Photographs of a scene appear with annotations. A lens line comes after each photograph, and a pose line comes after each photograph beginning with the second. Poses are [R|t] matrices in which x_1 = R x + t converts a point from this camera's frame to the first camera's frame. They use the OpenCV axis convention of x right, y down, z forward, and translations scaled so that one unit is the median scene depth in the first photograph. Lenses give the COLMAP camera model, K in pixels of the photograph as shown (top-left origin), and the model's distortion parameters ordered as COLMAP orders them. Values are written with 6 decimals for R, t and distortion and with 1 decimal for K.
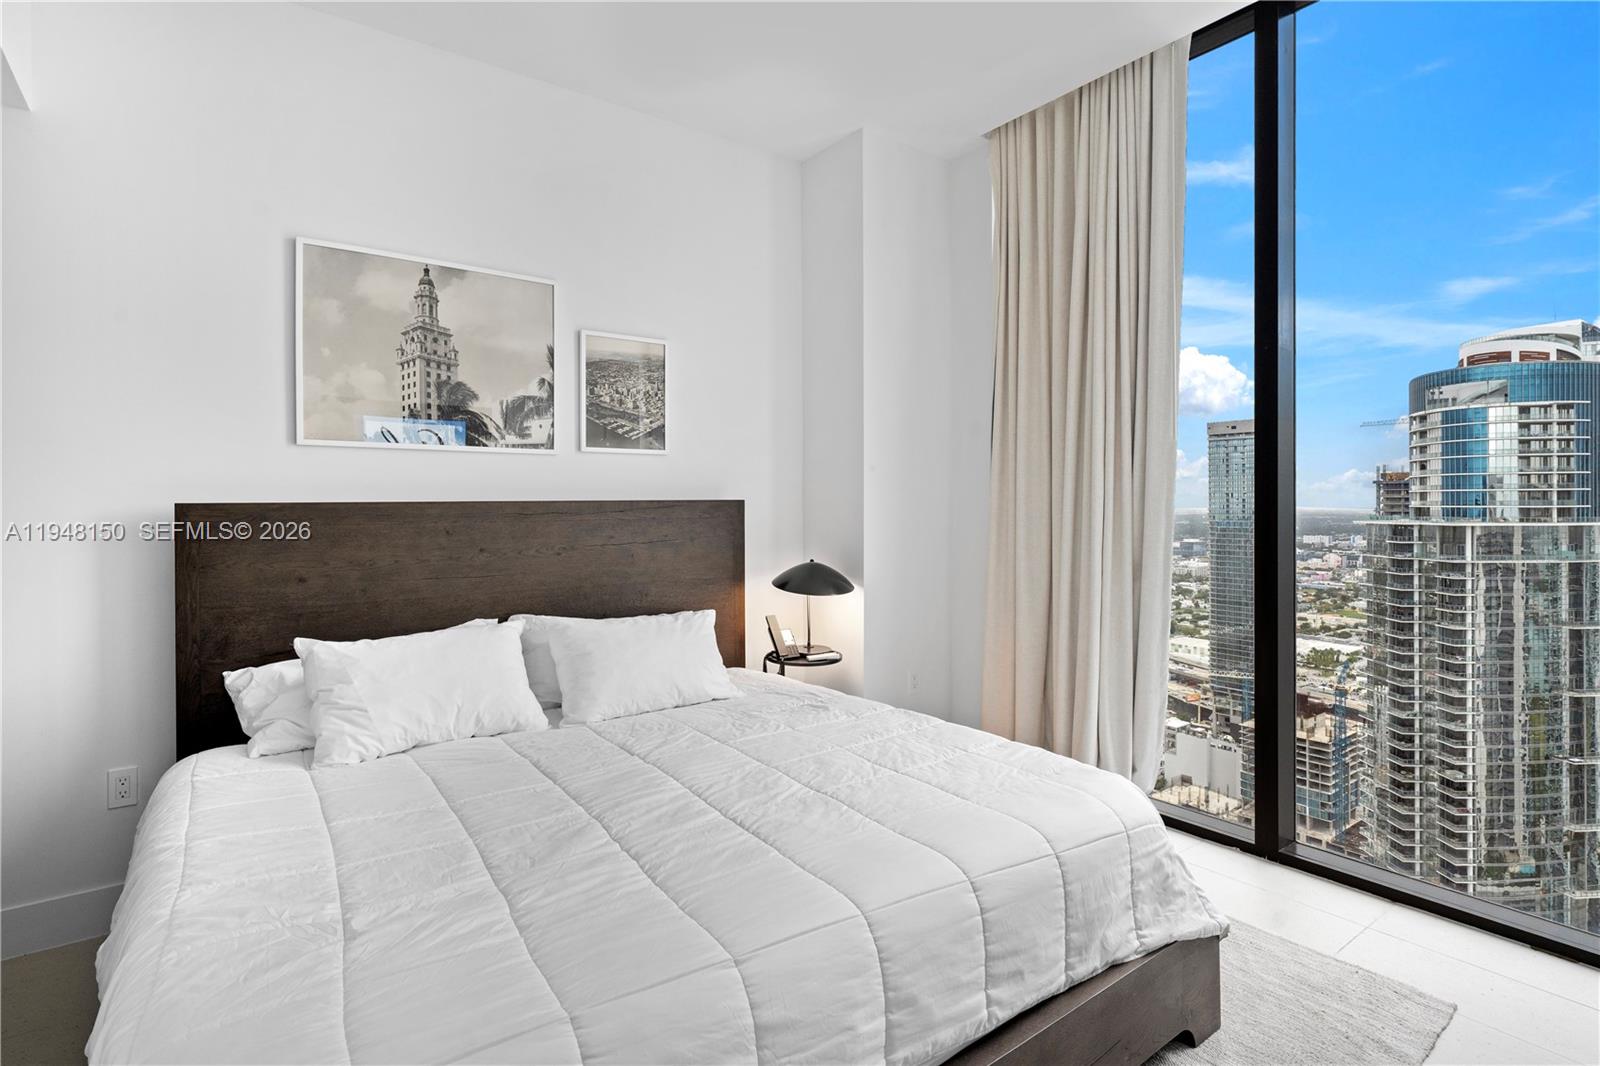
lens RADIAL K [[790.6, 0, 795.9], [0, 790.6, 508.1], [0, 0, 1]] dist [-0.001078, -0.000339]
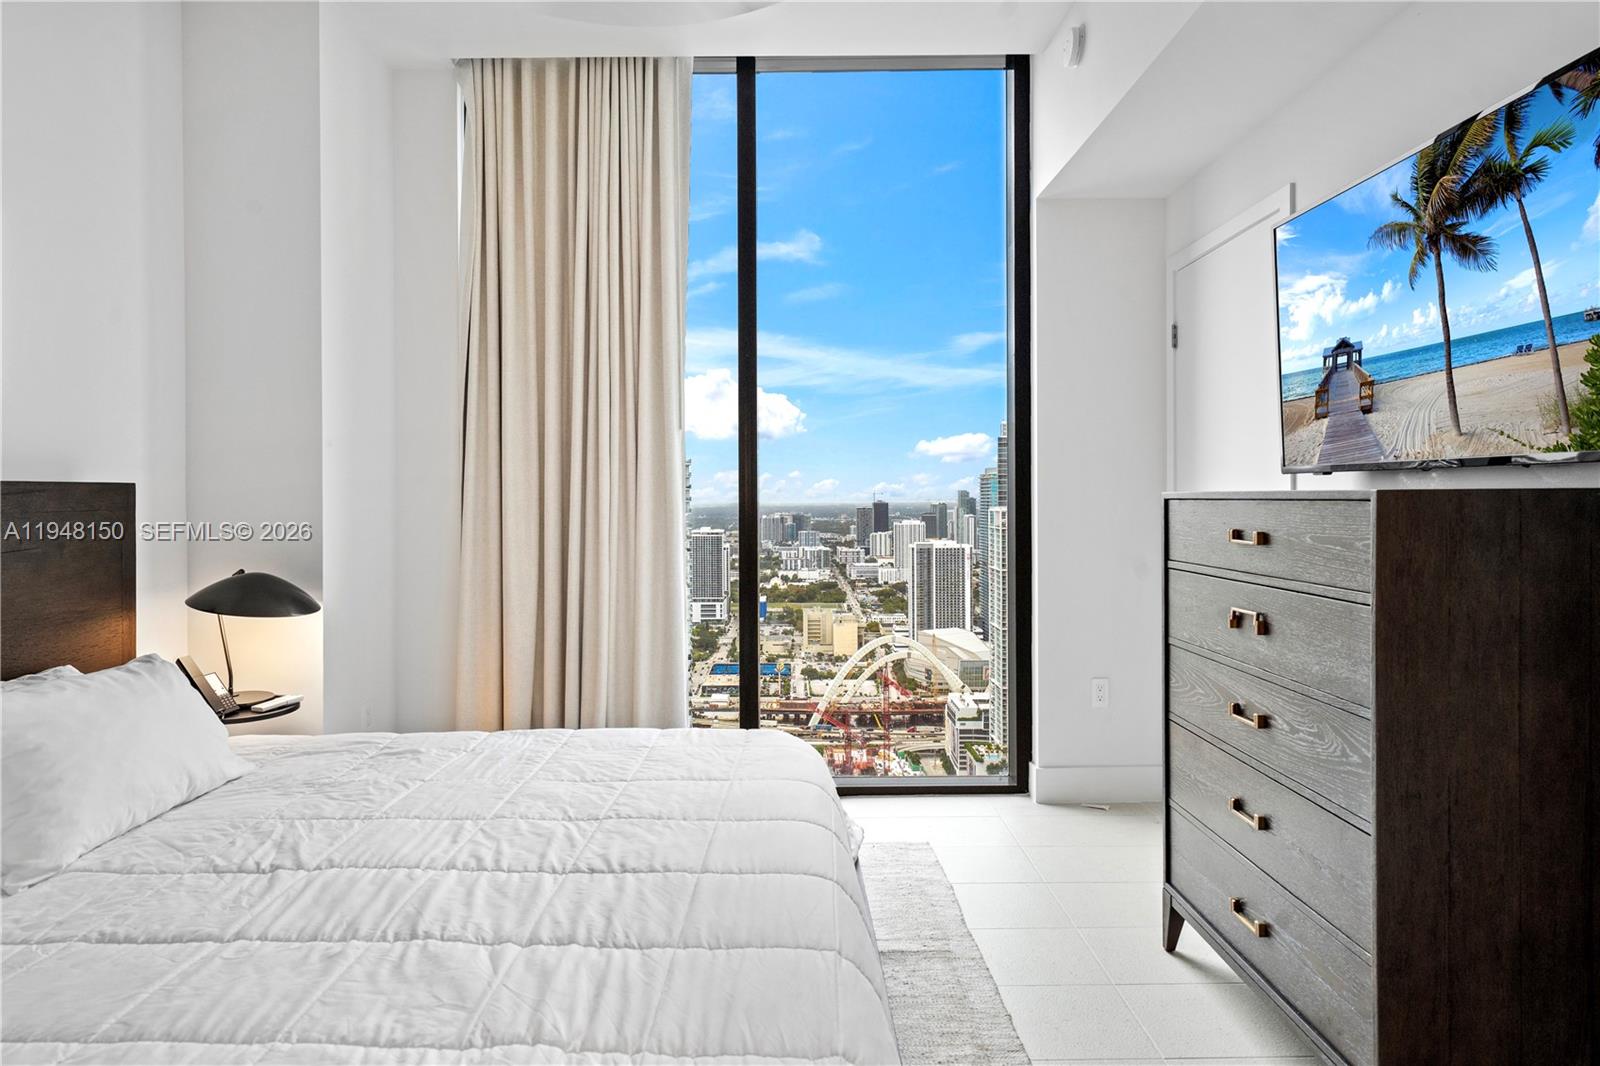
lens RADIAL K [[884.7, 0, 800.5], [0, 884.7, 521.3], [0, 0, 1]] dist [-0.000640, 0.000918]
pose [[0.576564, -0.017563, 0.816863, -0.402515], [0.003075, 0.999809, 0.019326, 0.010119], [-0.817046, -0.008631, 0.576508, 0.169928]]
